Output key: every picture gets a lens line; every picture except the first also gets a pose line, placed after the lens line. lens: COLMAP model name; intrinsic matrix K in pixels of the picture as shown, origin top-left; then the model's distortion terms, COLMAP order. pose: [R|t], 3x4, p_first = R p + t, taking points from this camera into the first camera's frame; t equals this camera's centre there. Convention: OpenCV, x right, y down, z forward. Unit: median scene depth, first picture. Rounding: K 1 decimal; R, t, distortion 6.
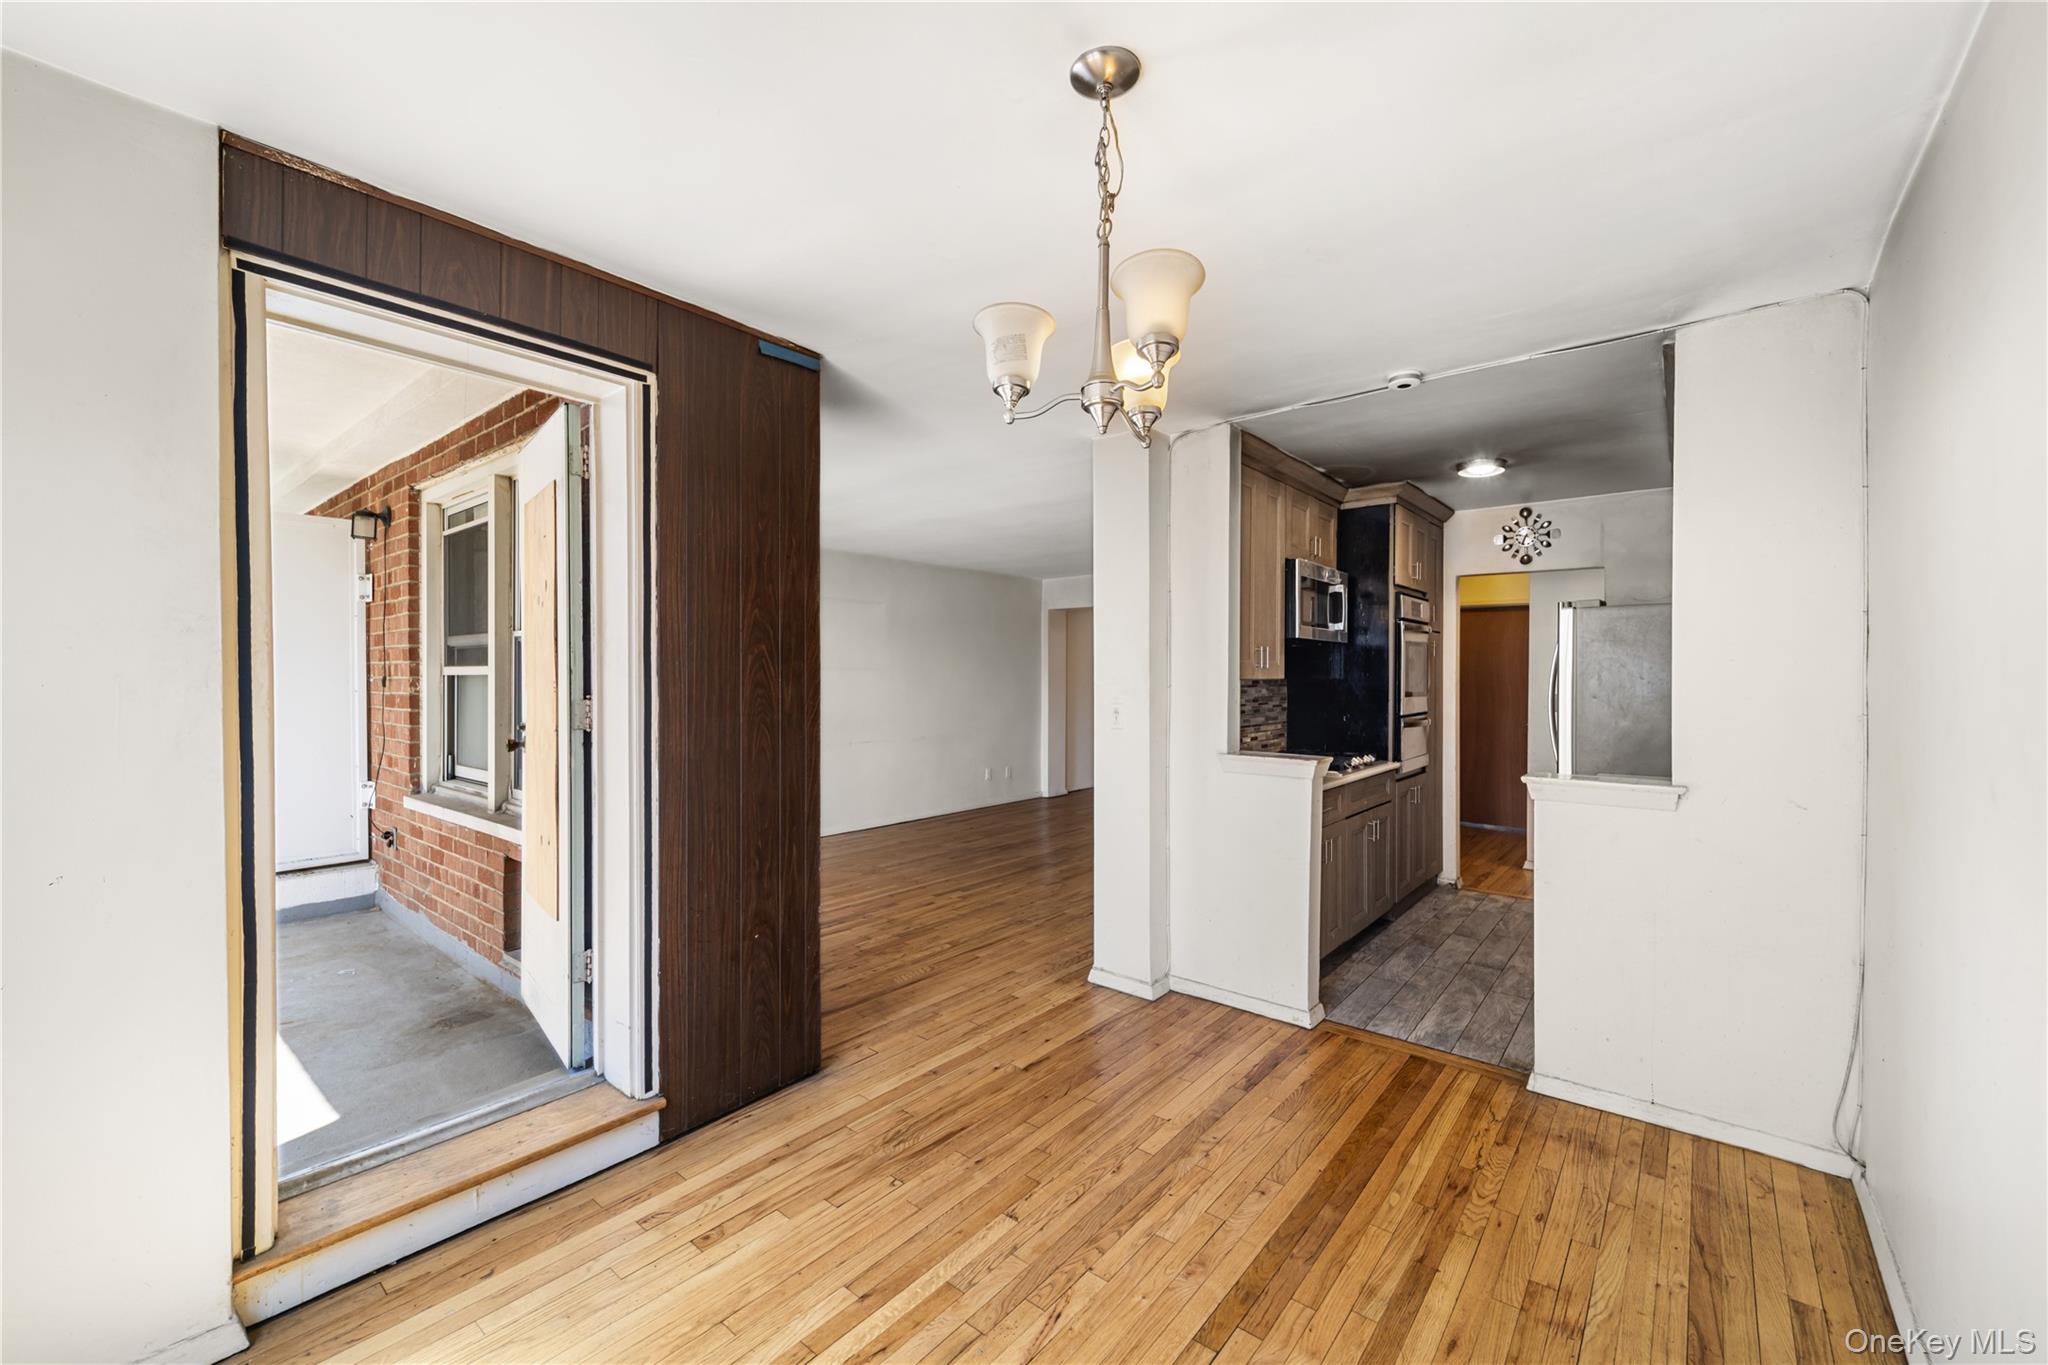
lens RADIAL K [[817.8, 0, 1032.7], [0, 817.8, 680.9], [0, 0, 1]] dist [0.009722, -0.003782]
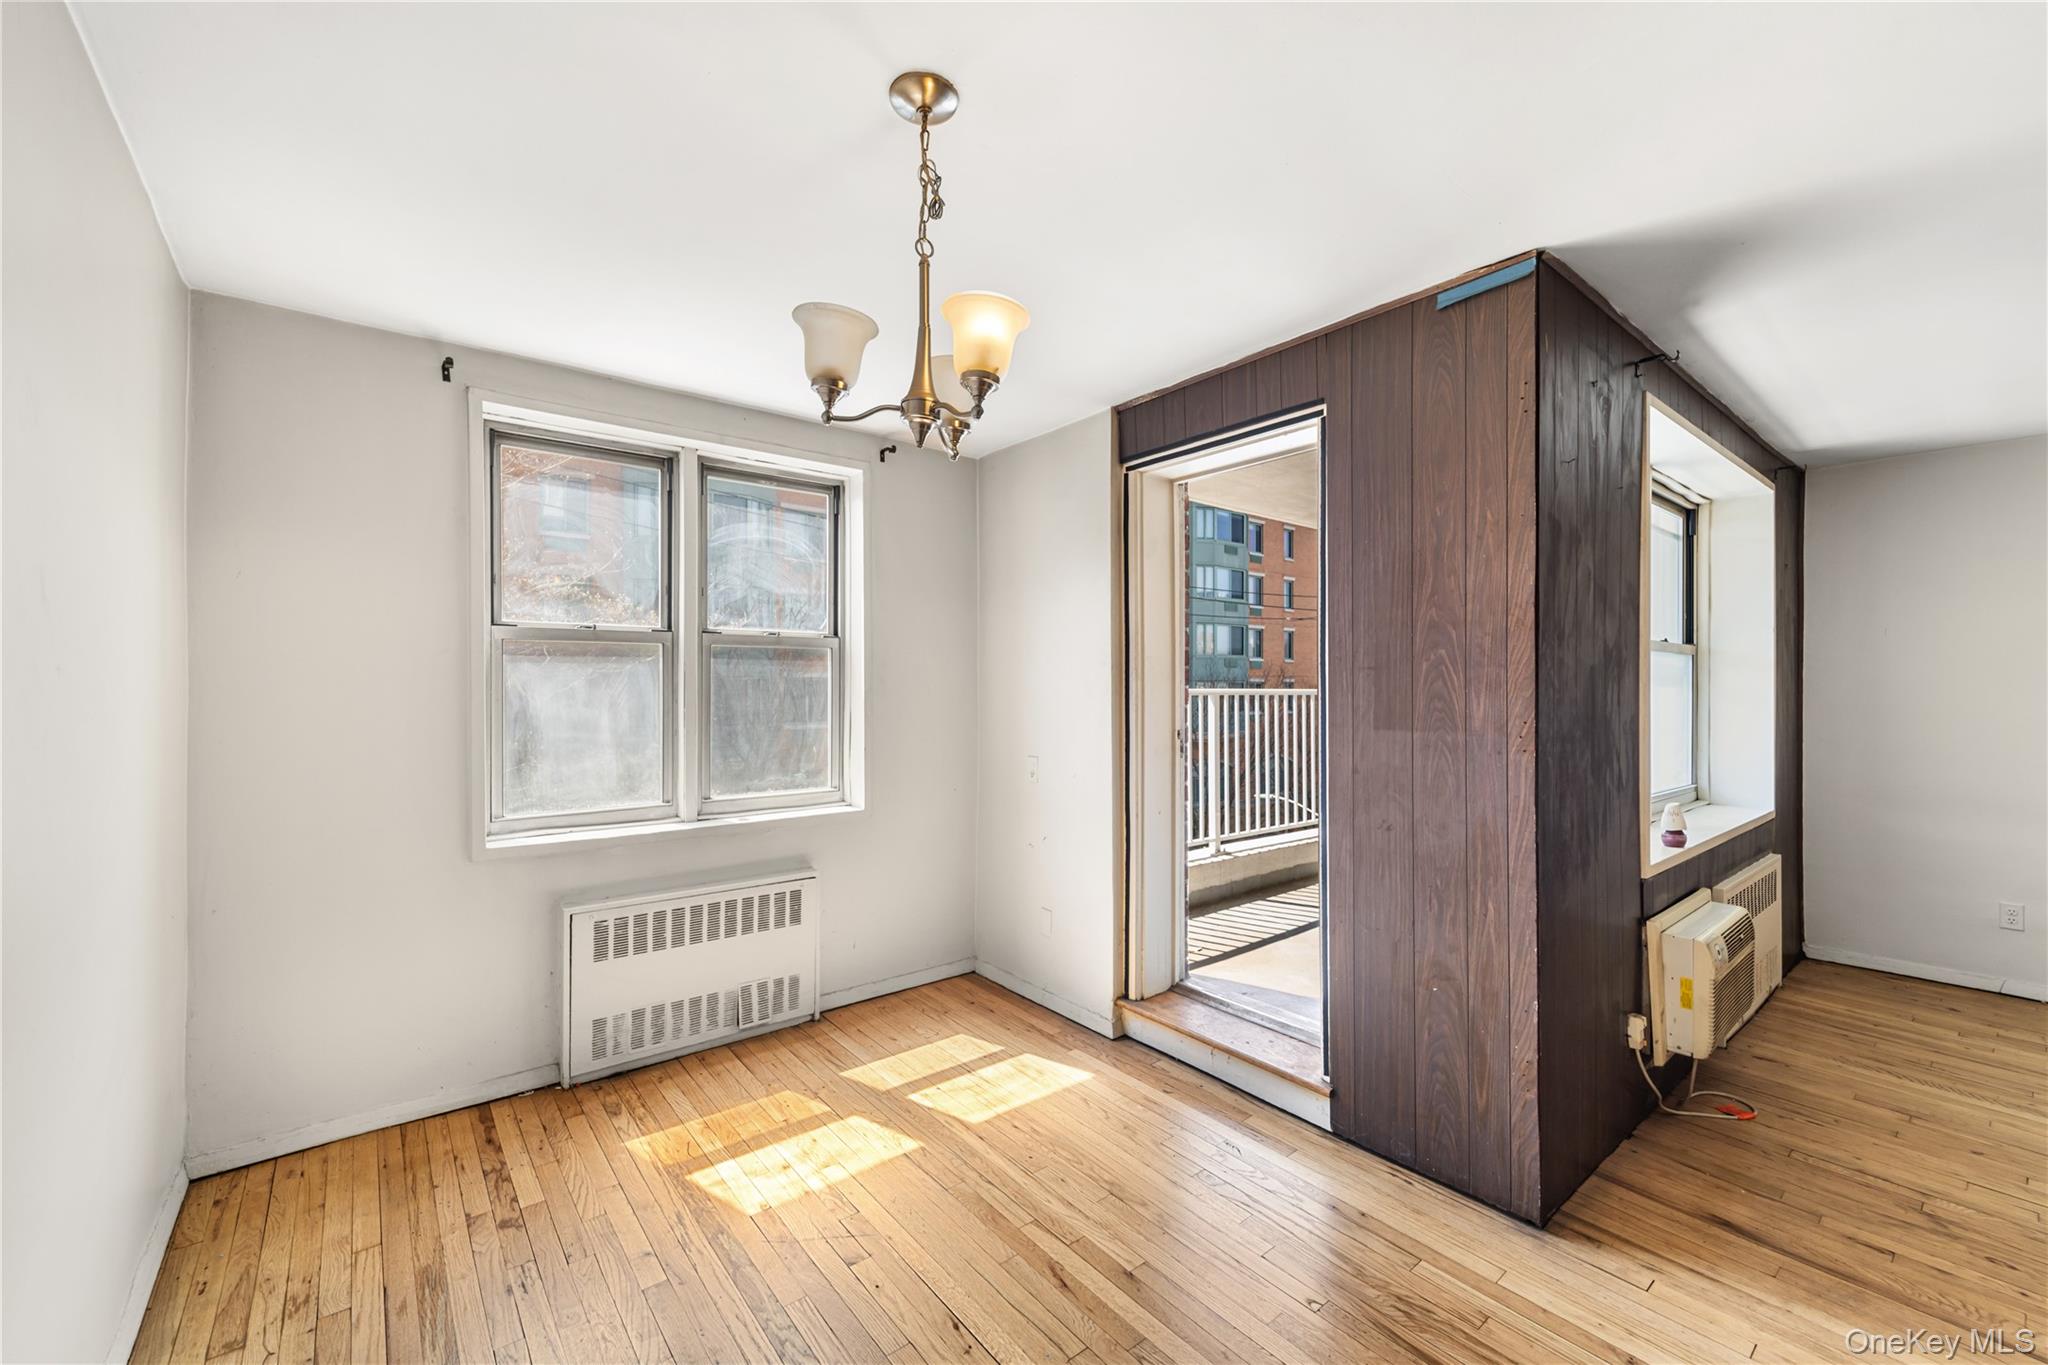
lens RADIAL K [[817.8, 0, 1020.3], [0, 817.8, 686.0], [0, 0, 1]] dist [0.009722, -0.003782]
pose [[-0.219740, -0.003779, -0.975551, 0.665057], [-0.007211, 0.999971, -0.002250, -0.001432], [0.975532, 0.006540, -0.219761, 0.845937]]
